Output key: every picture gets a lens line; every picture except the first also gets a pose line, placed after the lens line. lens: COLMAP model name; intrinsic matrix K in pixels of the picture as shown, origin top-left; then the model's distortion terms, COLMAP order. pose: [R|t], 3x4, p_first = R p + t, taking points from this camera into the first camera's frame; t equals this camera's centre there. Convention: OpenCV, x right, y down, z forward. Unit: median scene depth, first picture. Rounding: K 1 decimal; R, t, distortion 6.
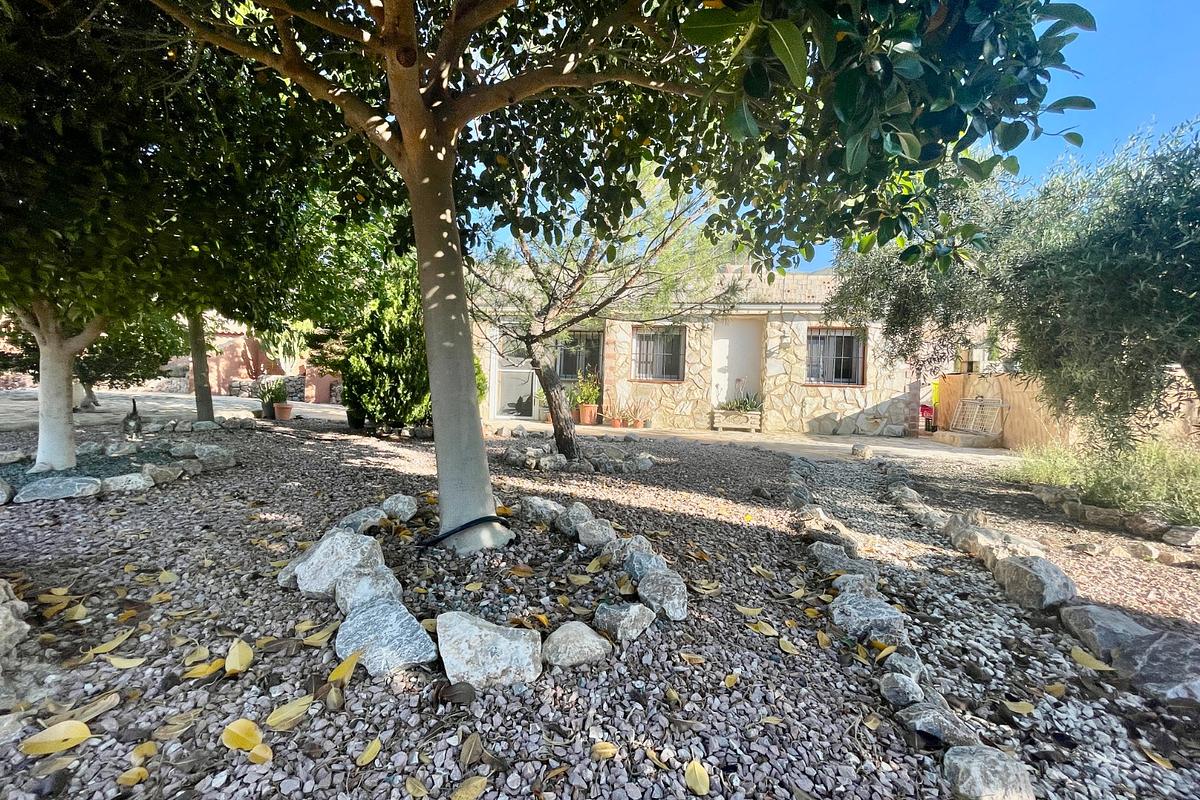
lens RADIAL K [[486.3, 0, 600.0], [0, 486.3, 399.2], [0, 0, 1]] dist [-0.001606, 0.001214]
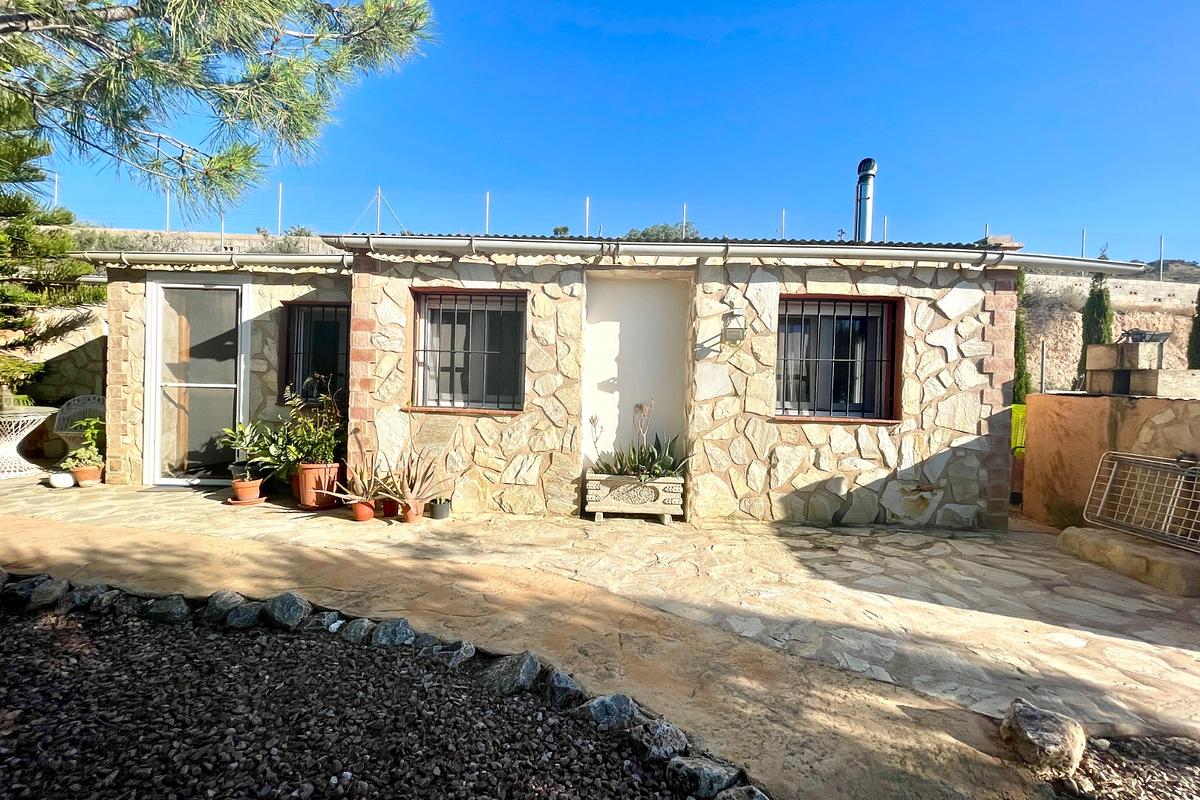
lens RADIAL K [[486.3, 0, 599.8], [0, 486.3, 398.3], [0, 0, 1]] dist [-0.001606, 0.001214]
pose [[0.993075, -0.002984, 0.117443, 0.197404], [0.005068, 0.999835, -0.017451, -0.041693], [-0.117371, 0.017925, 0.992926, 0.550729]]
